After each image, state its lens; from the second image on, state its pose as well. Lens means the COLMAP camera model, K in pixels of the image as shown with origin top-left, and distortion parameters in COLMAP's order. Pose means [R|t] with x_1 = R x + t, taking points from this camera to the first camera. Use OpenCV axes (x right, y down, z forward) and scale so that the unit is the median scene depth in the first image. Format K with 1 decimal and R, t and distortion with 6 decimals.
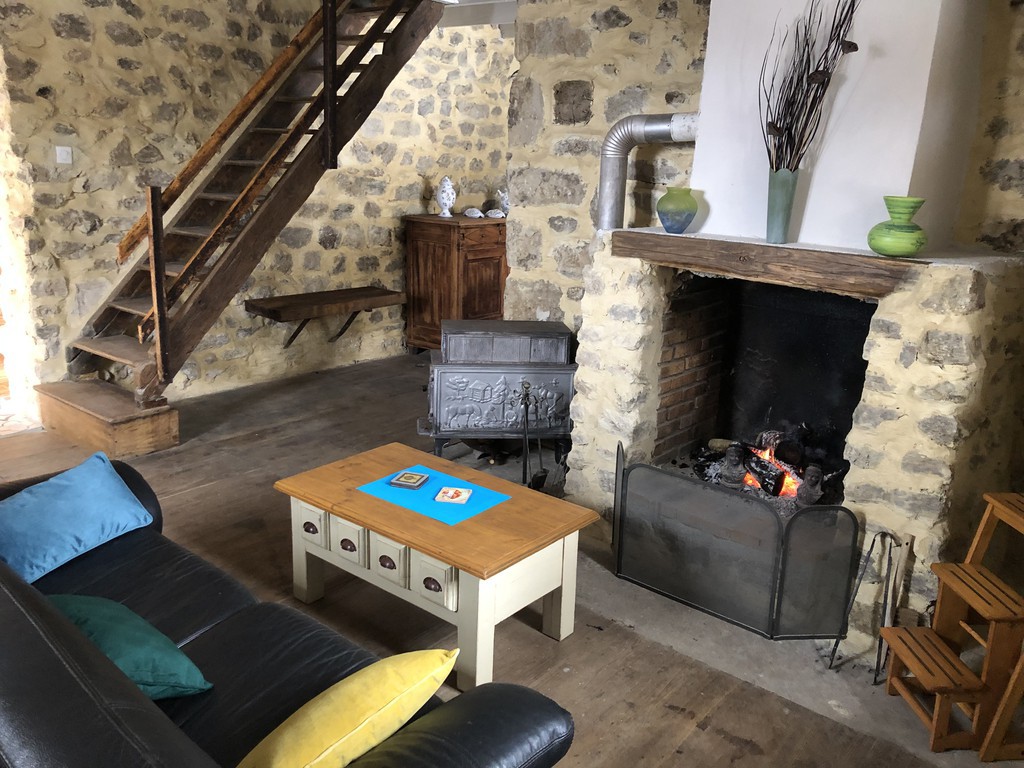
lens RADIAL K [[845.5, 0, 512.8], [0, 845.5, 380.4], [0, 0, 1]] dist [0.005157, 0.001680]
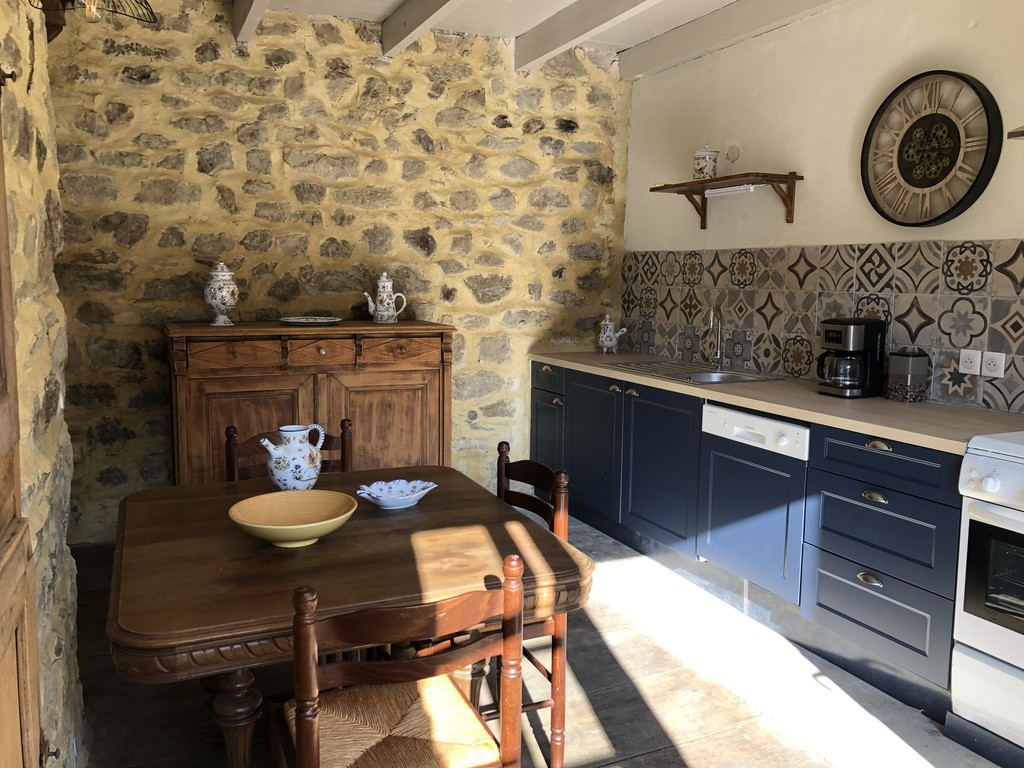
lens RADIAL K [[845.5, 0, 512.4], [0, 845.5, 384.6], [0, 0, 1]] dist [0.005157, 0.001680]
pose [[0.898660, 0.028207, -0.437738, 0.395456], [-0.090865, 0.988256, -0.122860, -0.092800], [0.429131, 0.150184, 0.890669, 0.544056]]
